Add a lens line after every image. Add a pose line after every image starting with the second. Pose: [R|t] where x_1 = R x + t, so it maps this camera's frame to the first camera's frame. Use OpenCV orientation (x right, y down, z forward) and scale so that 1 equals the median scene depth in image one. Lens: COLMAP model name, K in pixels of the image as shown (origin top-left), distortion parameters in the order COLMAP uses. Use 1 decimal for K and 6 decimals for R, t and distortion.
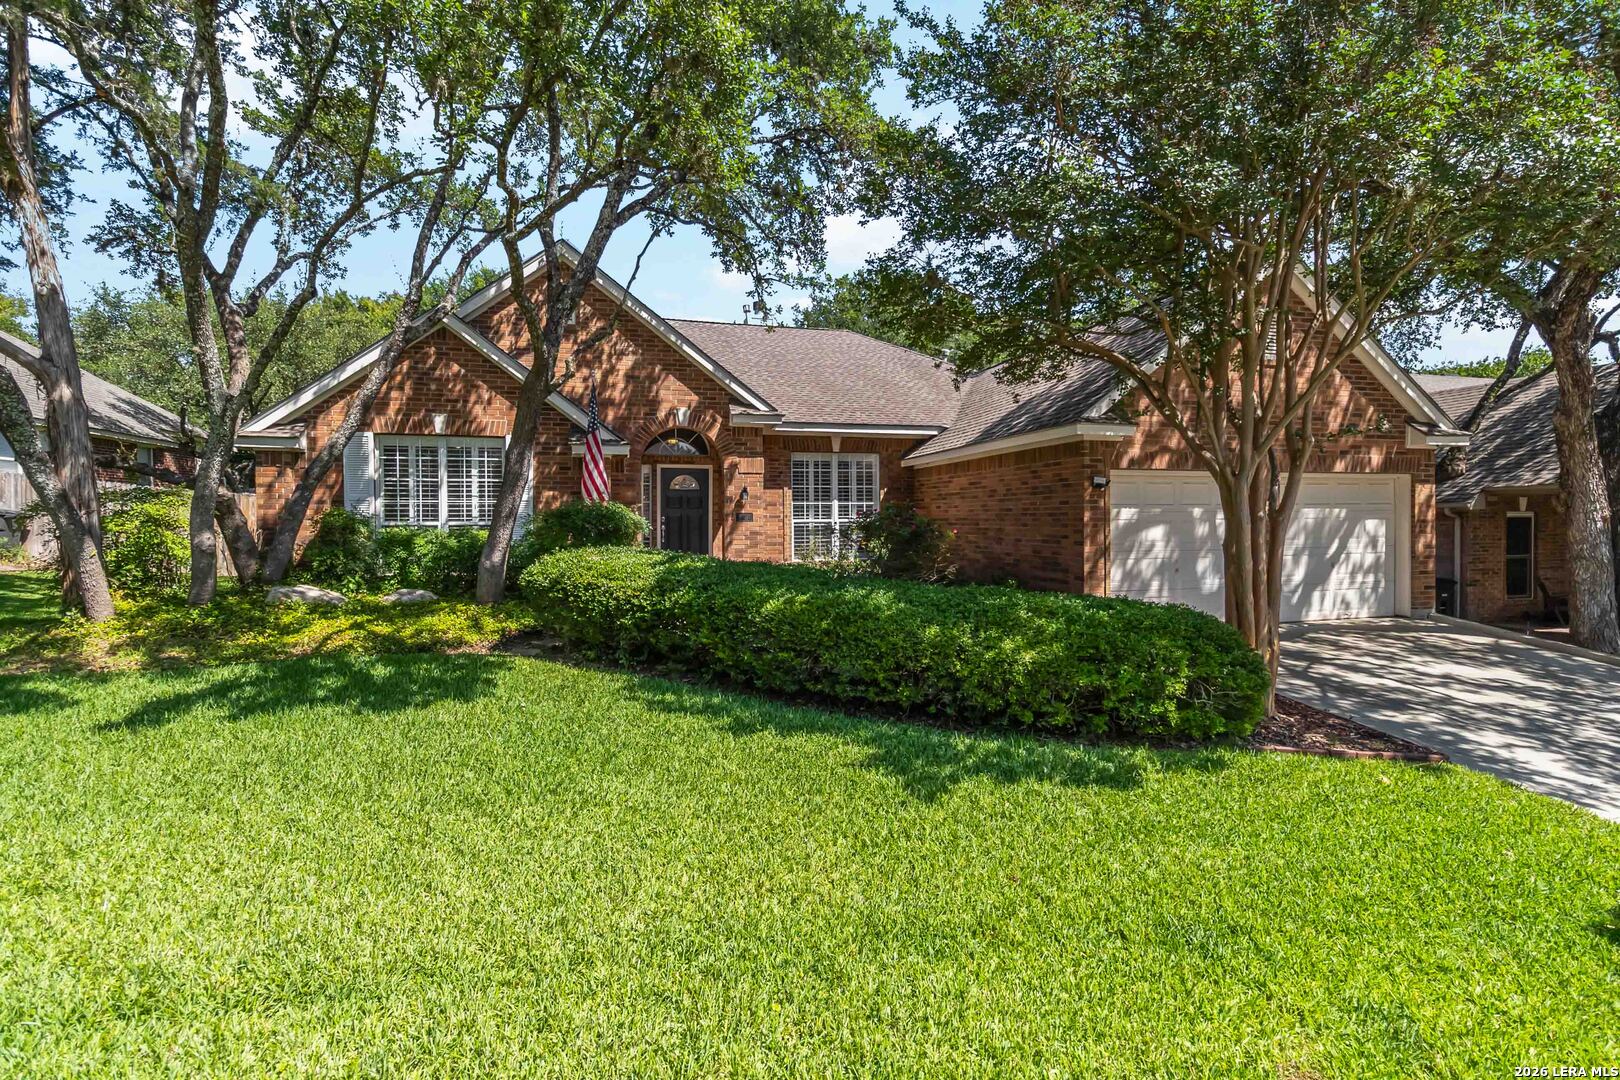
lens RADIAL K [[758.5, 0, 811.5], [0, 758.5, 534.2], [0, 0, 1]] dist [0.001225, 0.000520]
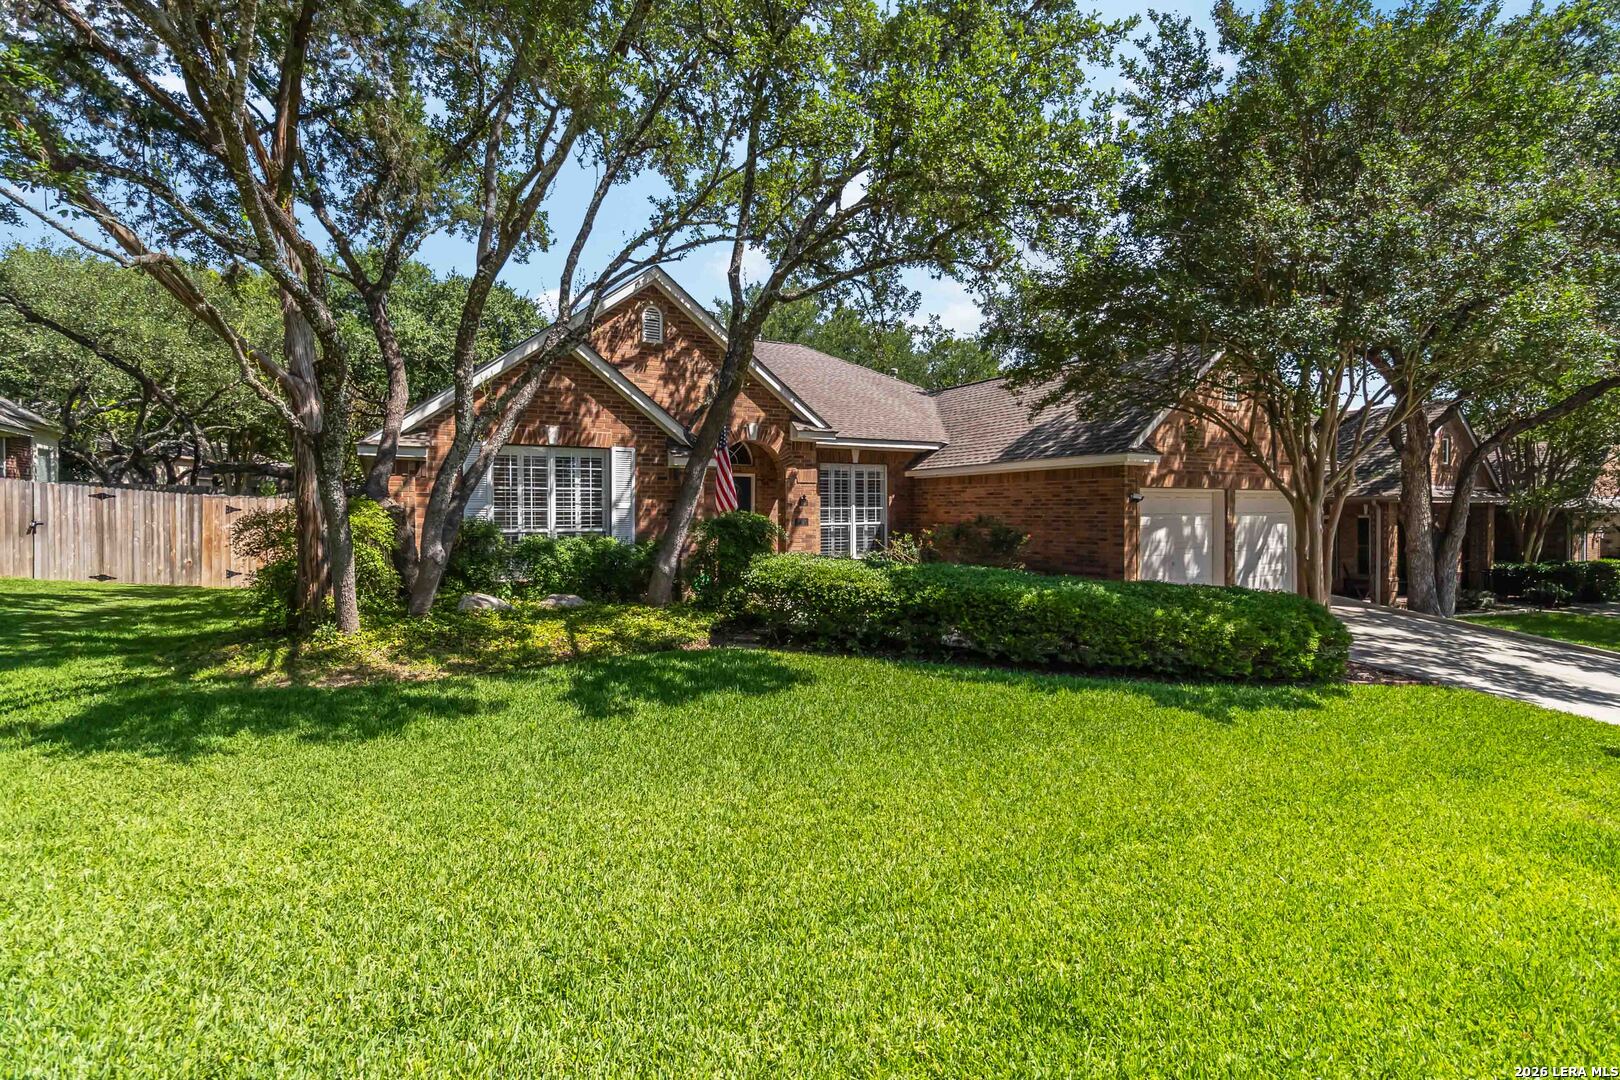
lens RADIAL K [[758.5, 0, 810.0], [0, 758.5, 528.7], [0, 0, 1]] dist [0.001225, 0.000520]
pose [[0.966882, -0.005990, 0.255152, -0.416124], [0.005547, 0.999982, 0.002456, -0.017310], [-0.255162, -0.000959, 0.966898, -0.095933]]
